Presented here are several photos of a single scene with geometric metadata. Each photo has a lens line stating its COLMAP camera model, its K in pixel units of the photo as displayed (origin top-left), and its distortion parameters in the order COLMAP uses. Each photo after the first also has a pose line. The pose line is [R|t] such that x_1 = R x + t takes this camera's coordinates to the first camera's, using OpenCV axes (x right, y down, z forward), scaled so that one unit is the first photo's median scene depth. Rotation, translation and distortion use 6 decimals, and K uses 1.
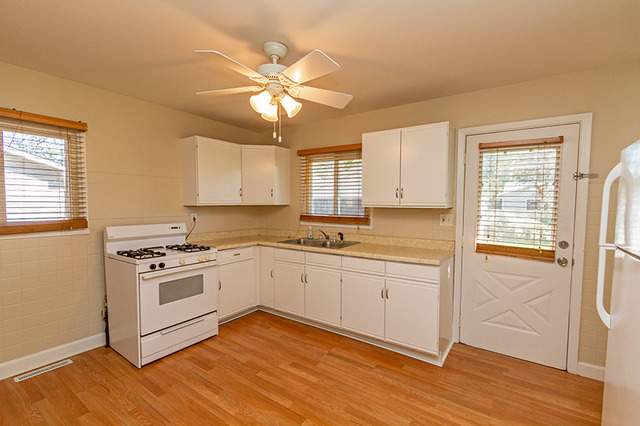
lens RADIAL K [[286.0, 0, 319.8], [0, 286.0, 216.1], [0, 0, 1]] dist [-0.003788, -0.000391]
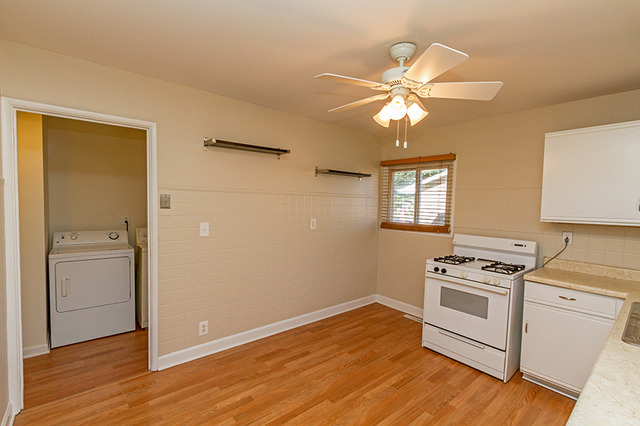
lens RADIAL K [[292.8, 0, 320.0], [0, 292.8, 213.0], [0, 0, 1]] dist [-0.005477, -0.000774]
pose [[-0.260698, 0.022252, -0.965164, 0.673934], [-0.069072, 0.996742, 0.041637, -0.068281], [0.962946, 0.077521, -0.258311, 0.815408]]
